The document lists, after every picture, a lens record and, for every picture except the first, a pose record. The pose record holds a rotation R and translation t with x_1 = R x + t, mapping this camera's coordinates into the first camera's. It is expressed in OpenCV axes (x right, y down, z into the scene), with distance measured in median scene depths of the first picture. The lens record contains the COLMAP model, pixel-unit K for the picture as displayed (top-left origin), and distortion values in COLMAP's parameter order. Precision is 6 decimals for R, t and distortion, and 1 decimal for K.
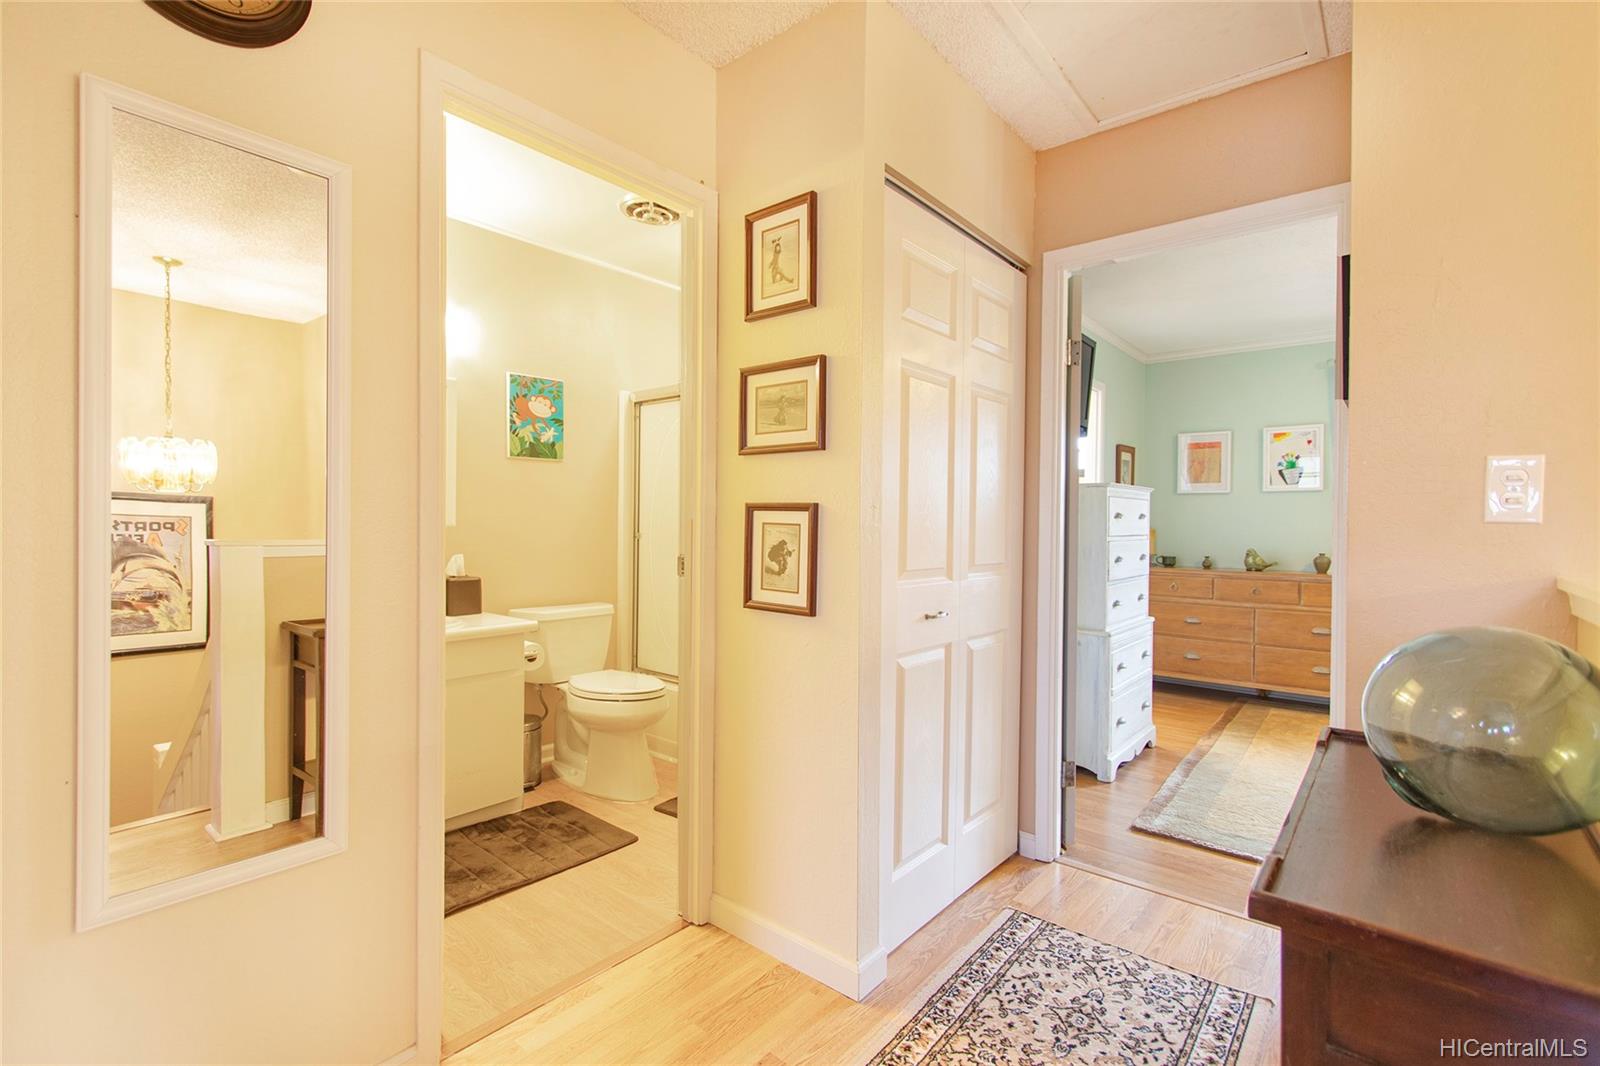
lens RADIAL K [[723.8, 0, 798.1], [0, 723.8, 530.2], [0, 0, 1]] dist [0.010224, -0.003908]
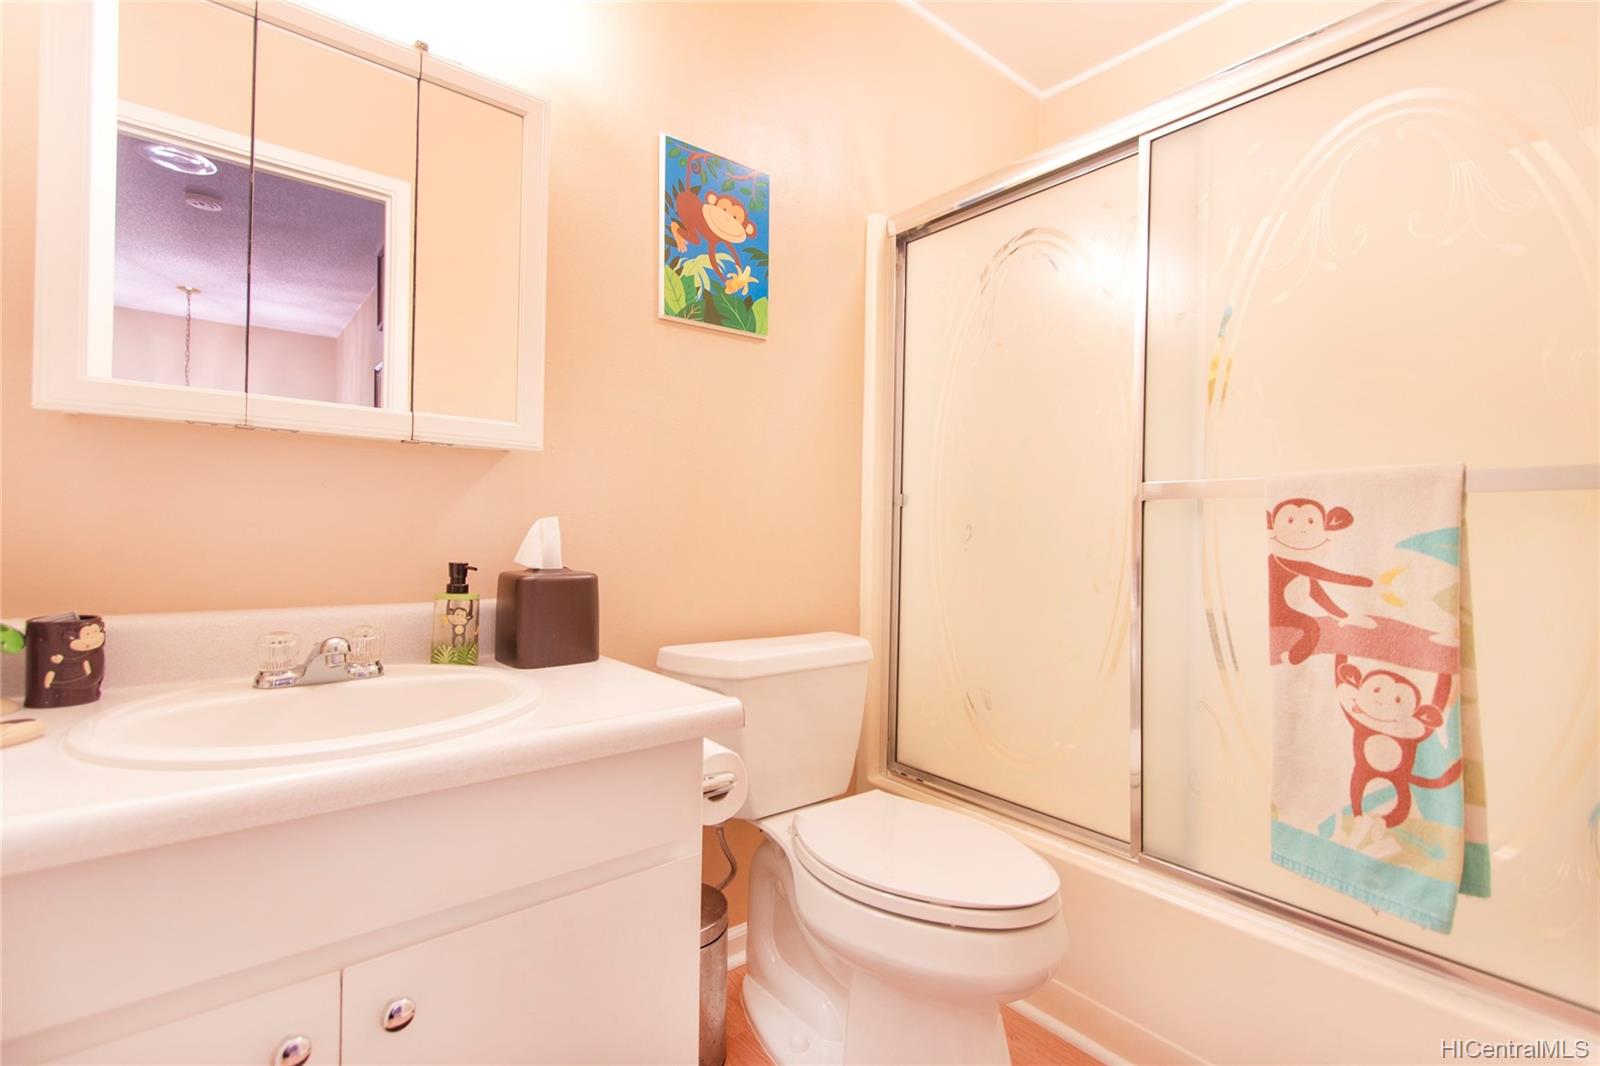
lens RADIAL K [[723.8, 0, 801.7], [0, 723.8, 533.1], [0, 0, 1]] dist [0.010224, -0.003908]
pose [[0.984911, 0.006751, -0.172932, -0.224936], [-0.009156, 0.999872, -0.013117, 0.042082], [0.172822, 0.014502, 0.984846, 0.549139]]
